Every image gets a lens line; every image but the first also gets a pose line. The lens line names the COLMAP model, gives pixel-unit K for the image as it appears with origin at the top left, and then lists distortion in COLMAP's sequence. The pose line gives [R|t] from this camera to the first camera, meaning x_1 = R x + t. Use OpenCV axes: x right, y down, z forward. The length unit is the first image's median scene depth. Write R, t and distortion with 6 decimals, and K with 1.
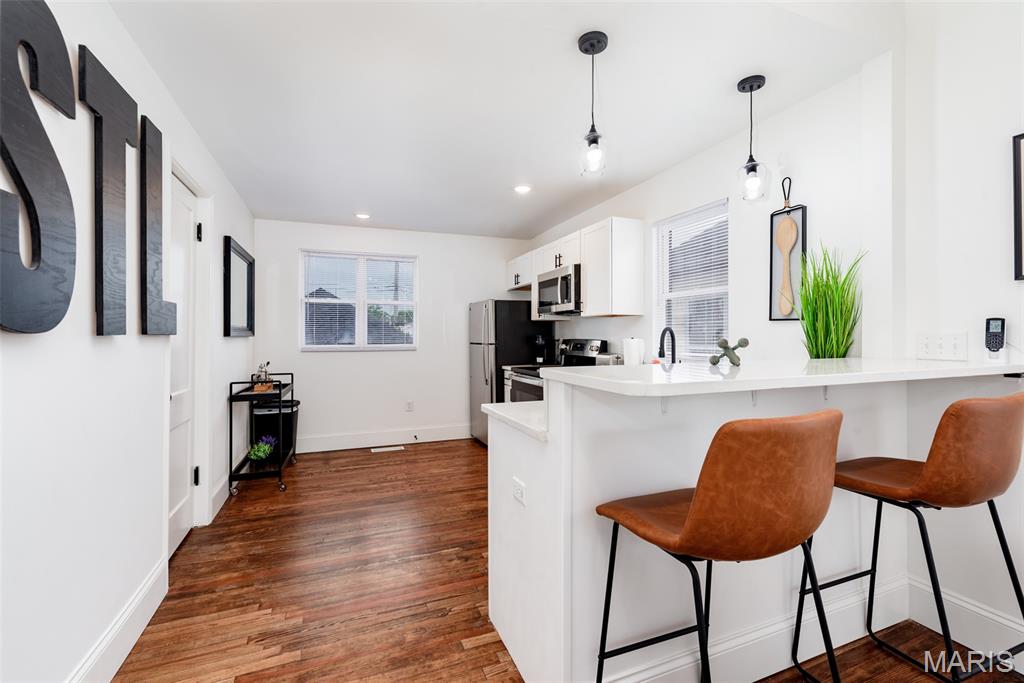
lens RADIAL K [[449.9, 0, 520.0], [0, 449.9, 333.5], [0, 0, 1]] dist [0.001937, -0.001103]
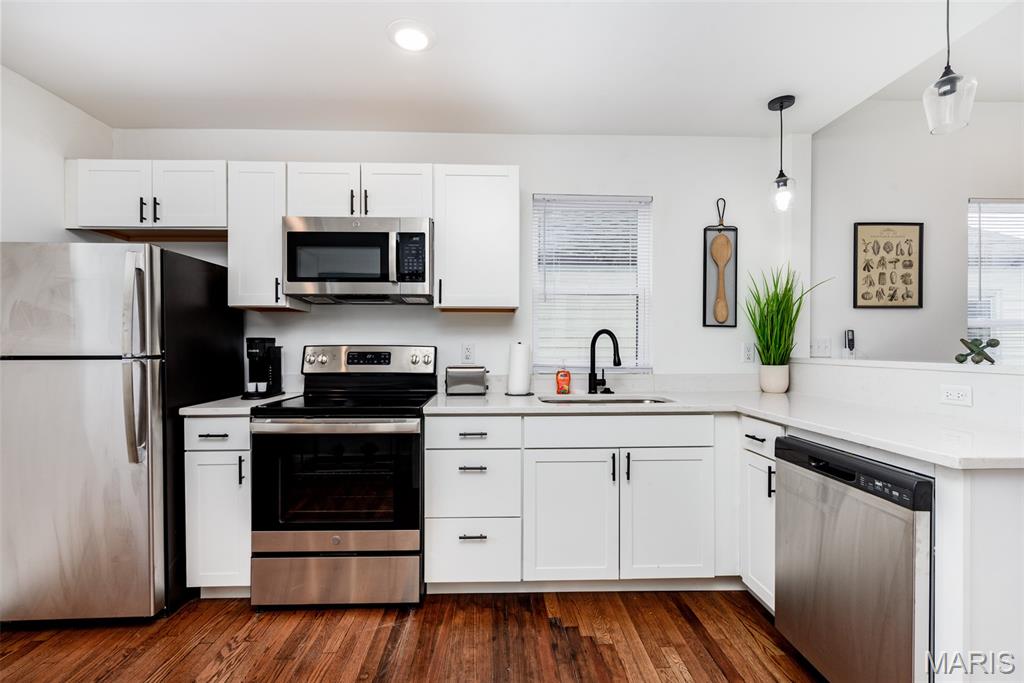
lens RADIAL K [[449.9, 0, 511.6], [0, 449.9, 351.0], [0, 0, 1]] dist [0.001937, -0.001103]
pose [[0.346233, -0.006337, 0.938127, -0.544461], [-0.004735, 0.999953, 0.008502, 0.021697], [-0.938136, -0.007385, 0.346187, 0.933271]]
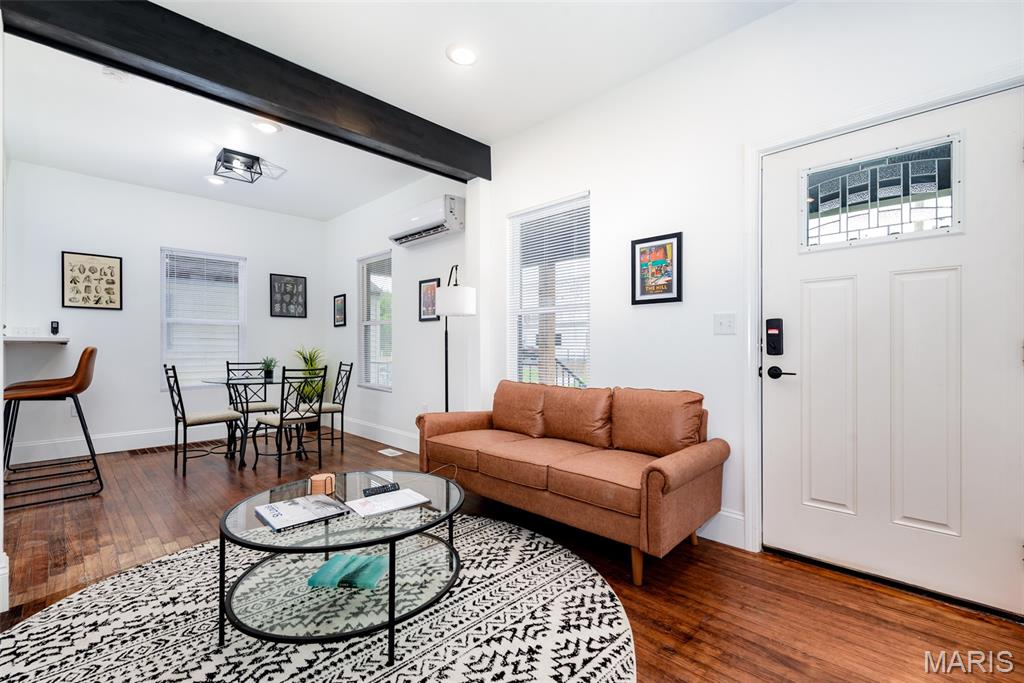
lens RADIAL K [[449.9, 0, 522.1], [0, 449.9, 348.9], [0, 0, 1]] dist [0.001937, -0.001103]
pose [[-0.409475, 0.001892, 0.912319, -1.338244], [-0.004819, 0.999979, -0.004236, 0.069168], [-0.912309, -0.006131, -0.409458, -0.202759]]
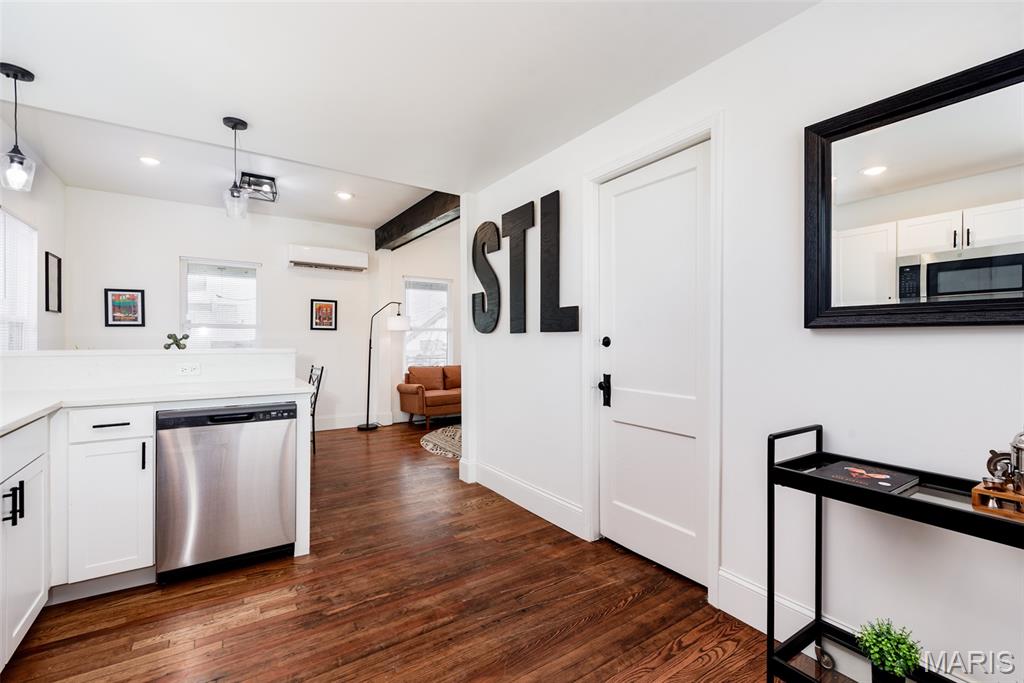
lens RADIAL K [[449.9, 0, 520.0], [0, 449.9, 338.9], [0, 0, 1]] dist [0.001937, -0.001103]
pose [[-0.977969, -0.001719, -0.208741, -0.269263], [-0.000268, 0.999976, -0.006979, 0.024314], [0.208748, -0.006770, -0.977946, 1.662014]]
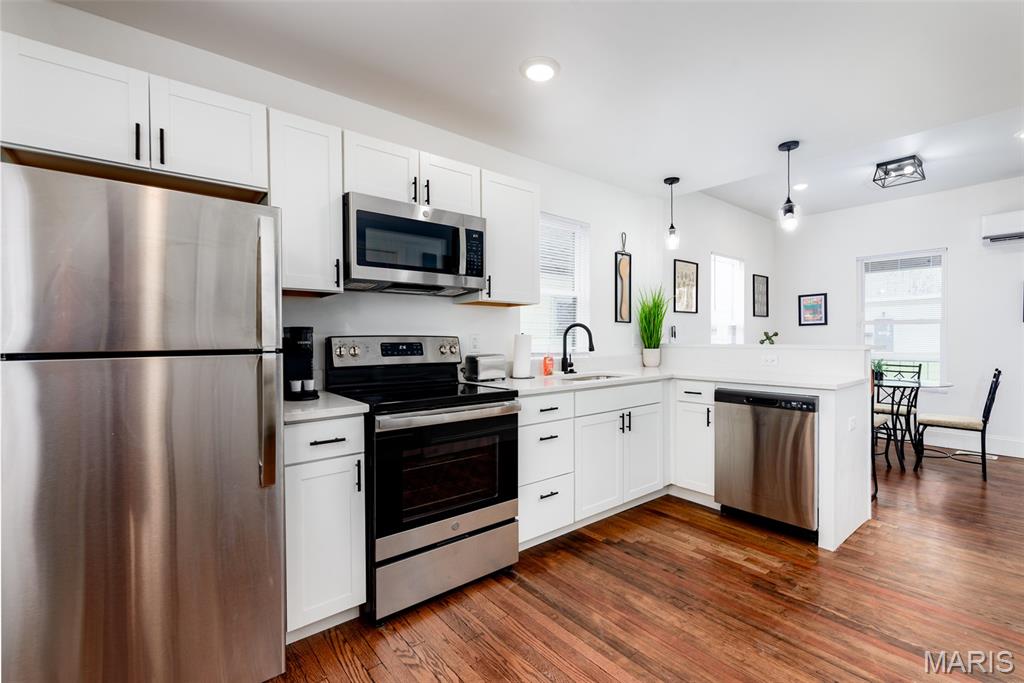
lens RADIAL K [[449.9, 0, 526.5], [0, 449.9, 343.1], [0, 0, 1]] dist [0.001937, -0.001103]
pose [[-0.307444, -0.010143, 0.951512, -0.700196], [-0.000233, 0.999944, 0.010584, 0.024147], [-0.951566, 0.003032, -0.307429, 1.546351]]
